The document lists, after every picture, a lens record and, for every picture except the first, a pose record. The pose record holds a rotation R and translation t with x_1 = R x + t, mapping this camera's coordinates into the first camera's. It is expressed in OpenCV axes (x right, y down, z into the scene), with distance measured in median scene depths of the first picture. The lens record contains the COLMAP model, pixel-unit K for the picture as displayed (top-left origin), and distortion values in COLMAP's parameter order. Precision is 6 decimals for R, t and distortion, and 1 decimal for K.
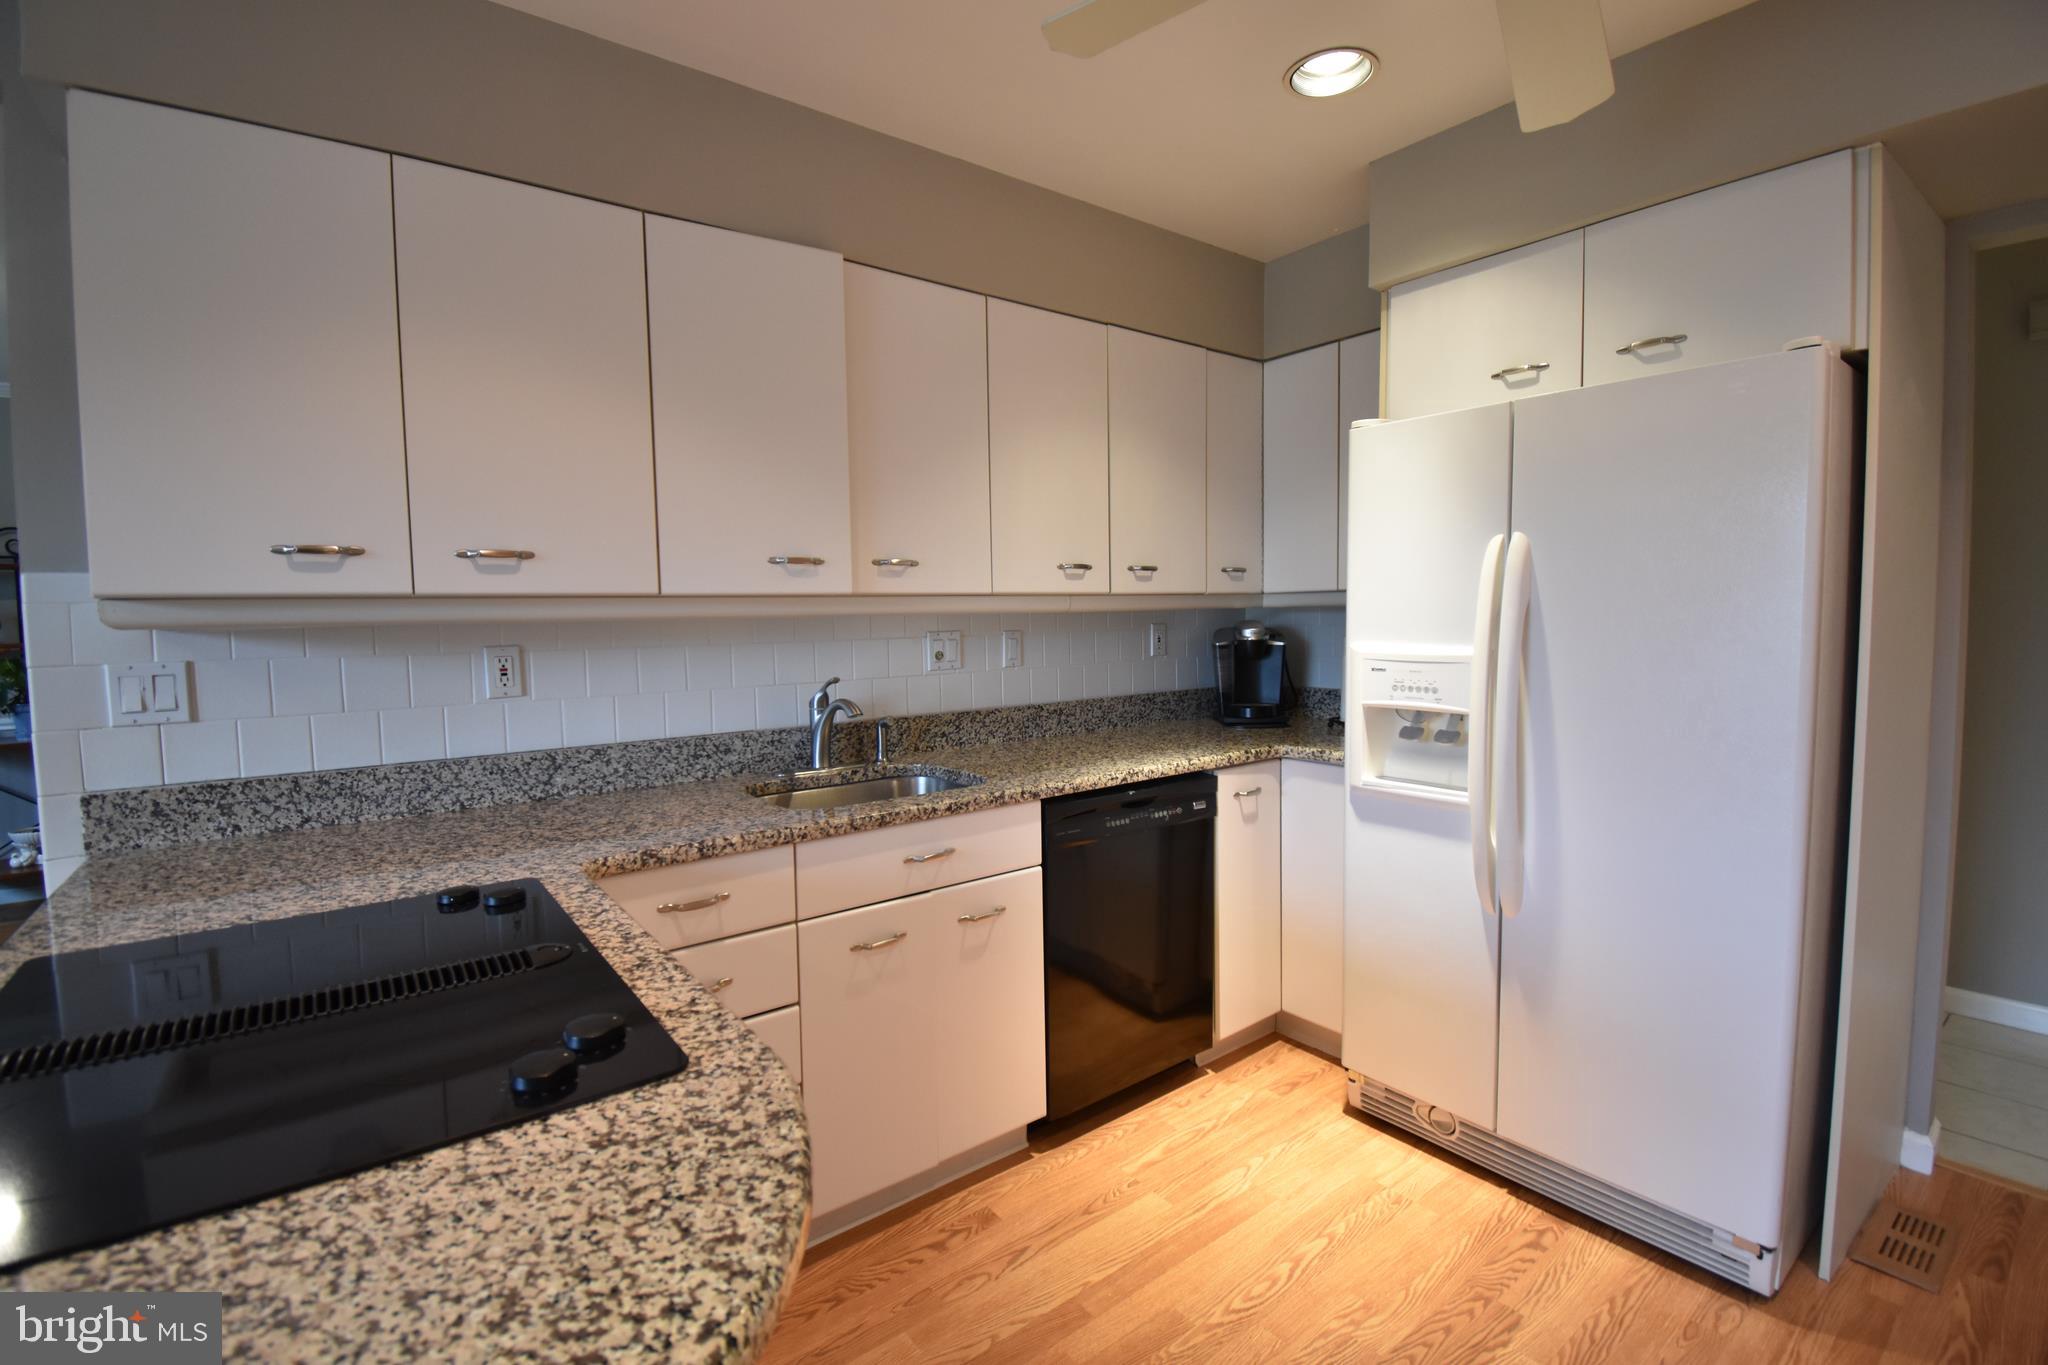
lens RADIAL K [[934.6, 0, 1005.1], [0, 934.6, 670.3], [0, 0, 1]] dist [-0.000021, -0.017261]
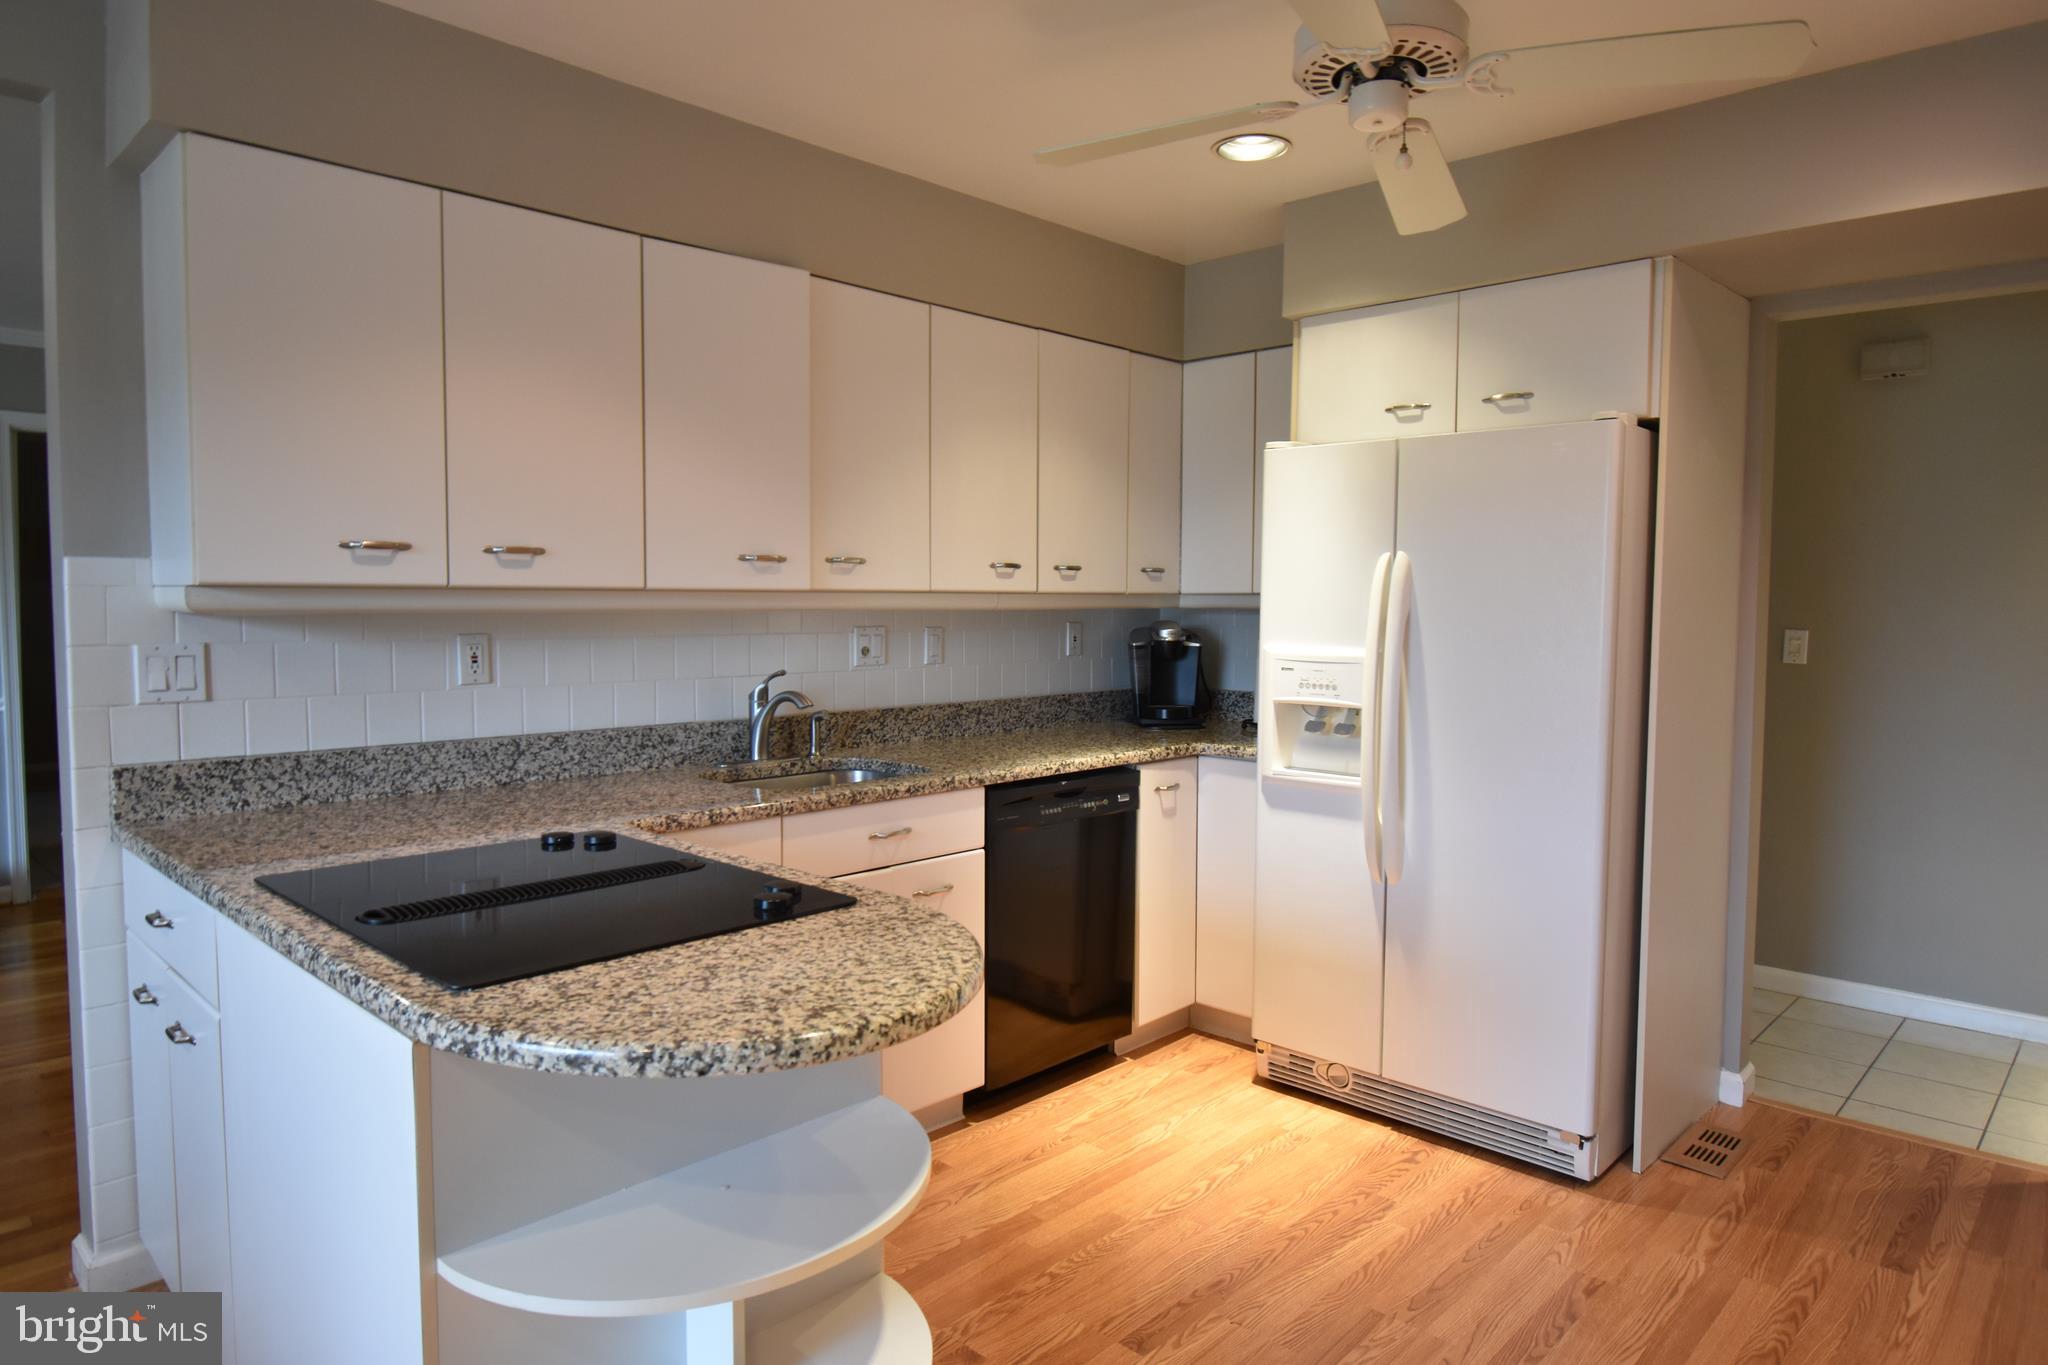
lens RADIAL K [[1229.6, 0, 1011.1], [0, 1229.6, 668.5], [0, 0, 1]] dist [-0.021789, 0.004014]
pose [[0.988668, 0.012738, 0.149576, -0.156301], [-0.011548, 0.999894, -0.008823, 0.017170], [-0.149673, 0.006996, 0.988711, -0.430866]]
